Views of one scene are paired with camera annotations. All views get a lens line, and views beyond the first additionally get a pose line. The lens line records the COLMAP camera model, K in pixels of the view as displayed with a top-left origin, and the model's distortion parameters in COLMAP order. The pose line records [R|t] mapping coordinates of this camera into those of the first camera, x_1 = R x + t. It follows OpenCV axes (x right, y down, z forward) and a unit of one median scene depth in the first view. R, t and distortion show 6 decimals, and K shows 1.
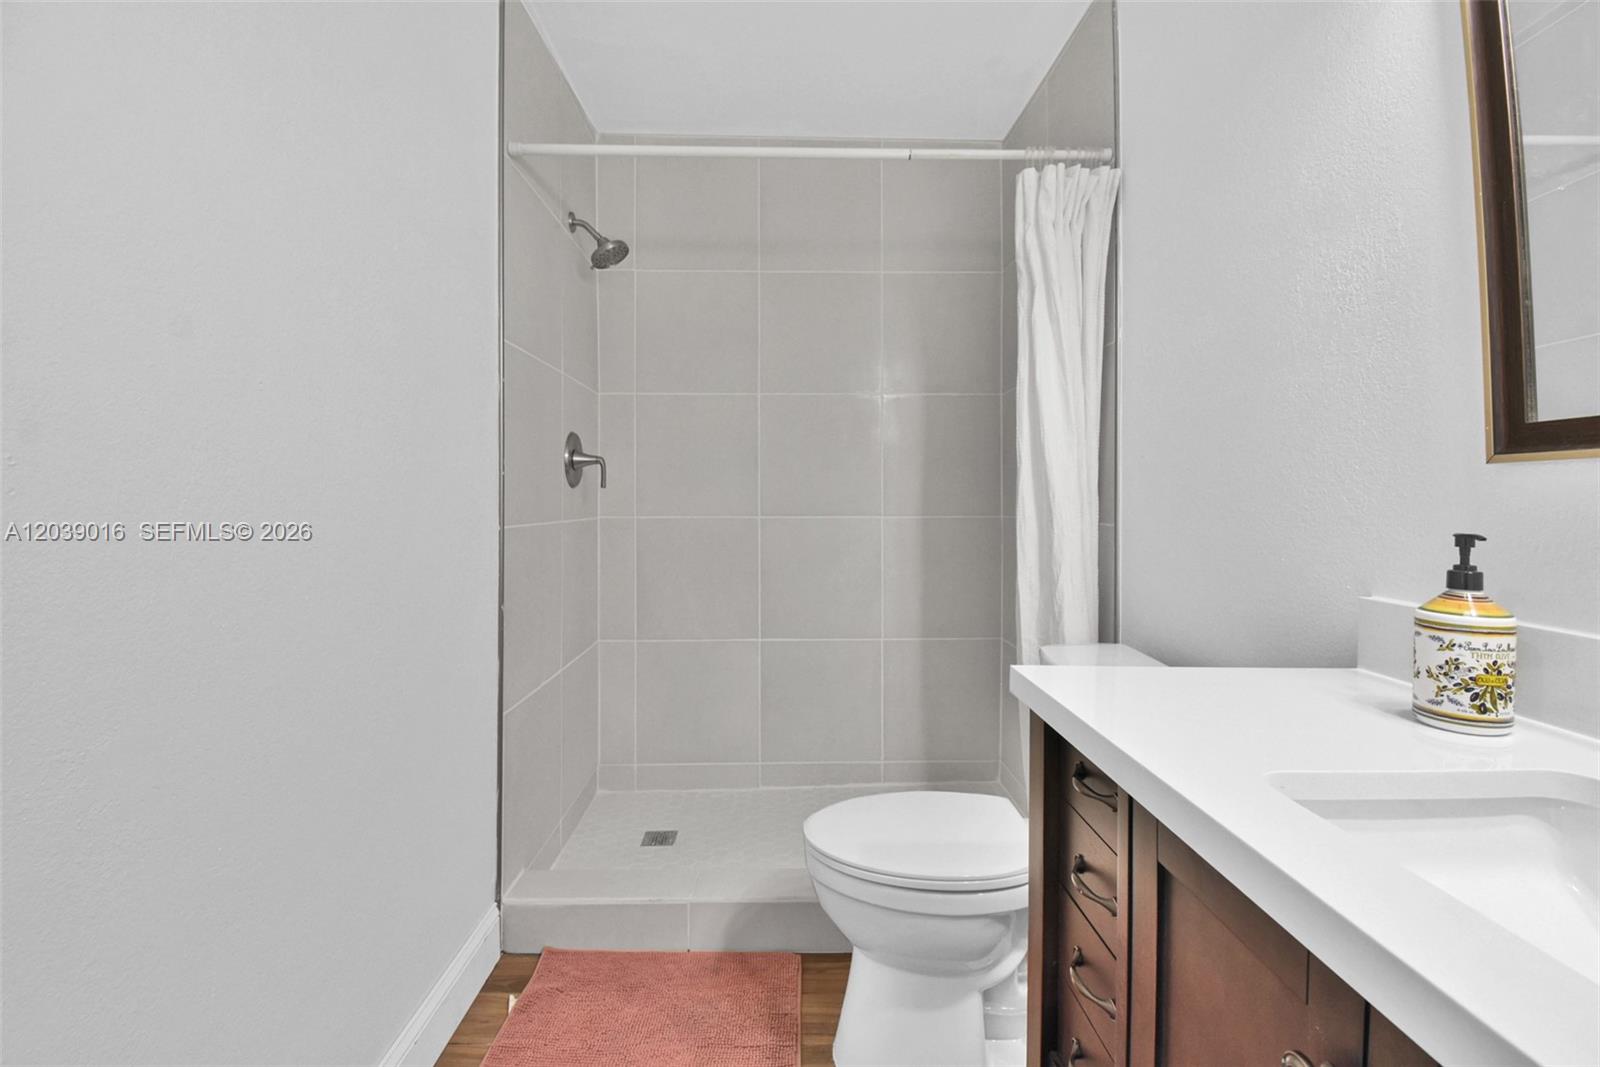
lens RADIAL K [[725.9, 0, 793.0], [0, 725.9, 499.1], [0, 0, 1]] dist [-0.006197, -0.002650]
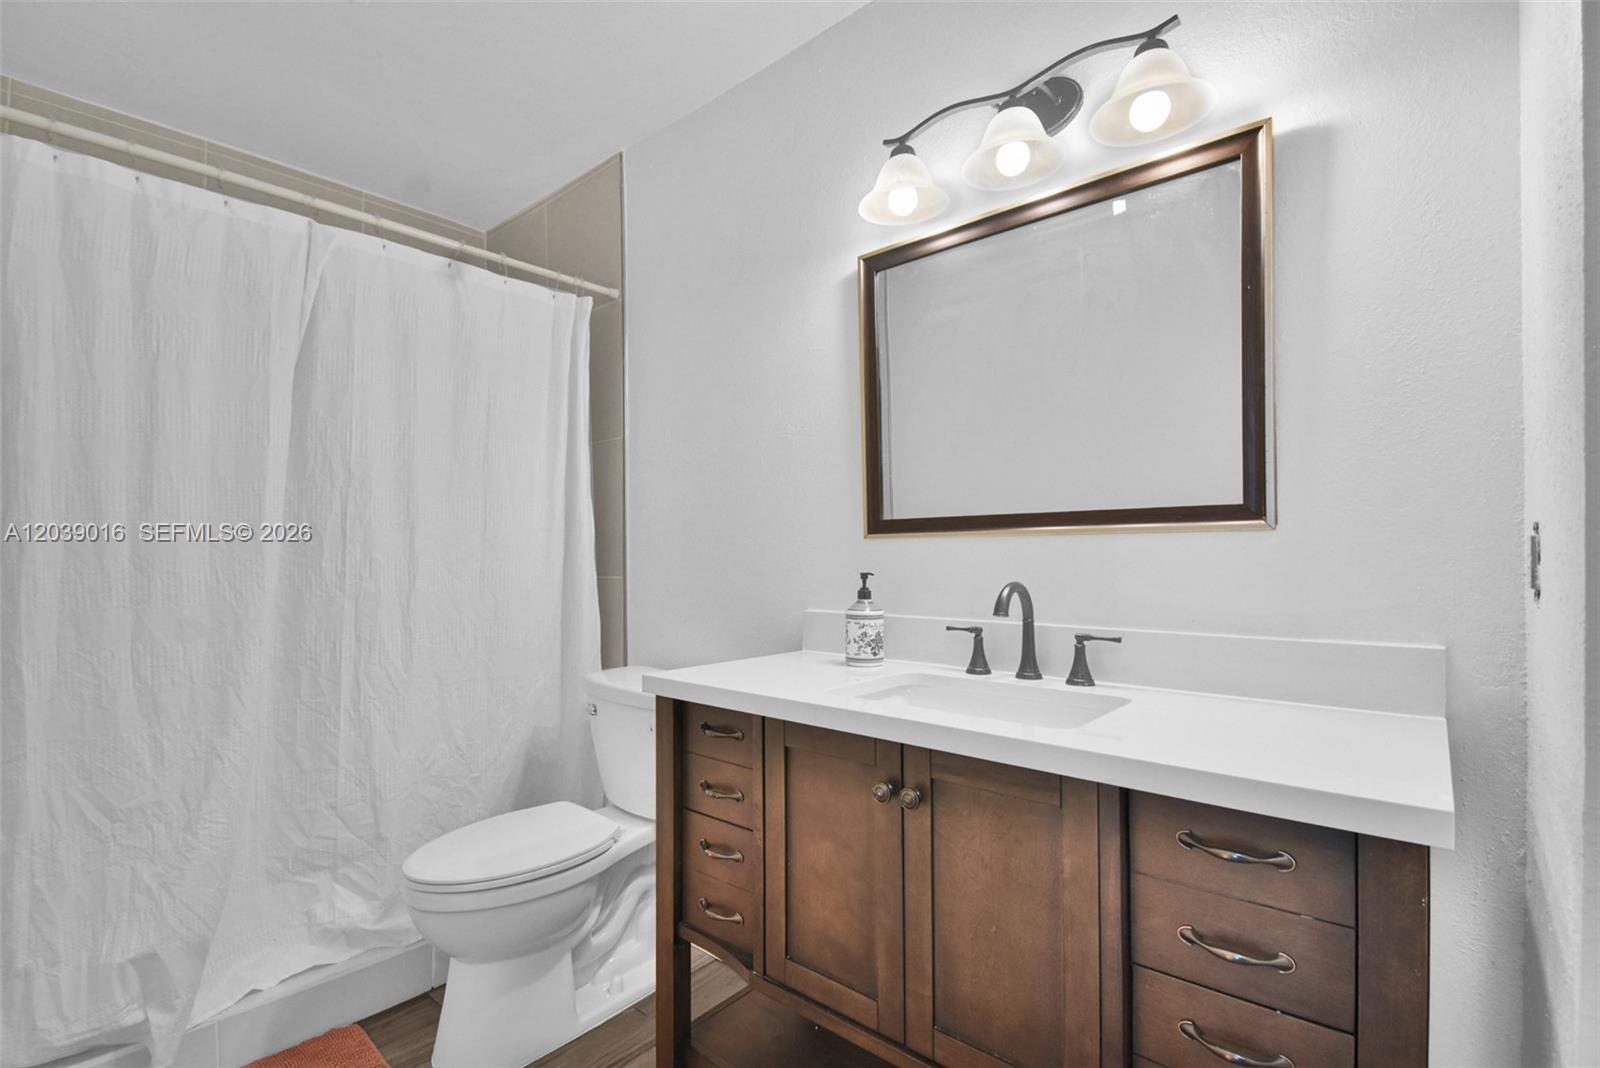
lens RADIAL K [[725.9, 0, 802.7], [0, 725.9, 540.5], [0, 0, 1]] dist [-0.006197, -0.002650]
pose [[0.677065, 0.002798, 0.735917, -0.738299], [0.010052, 0.999864, -0.013050, -0.018783], [-0.735854, 0.016233, 0.676945, -0.294622]]
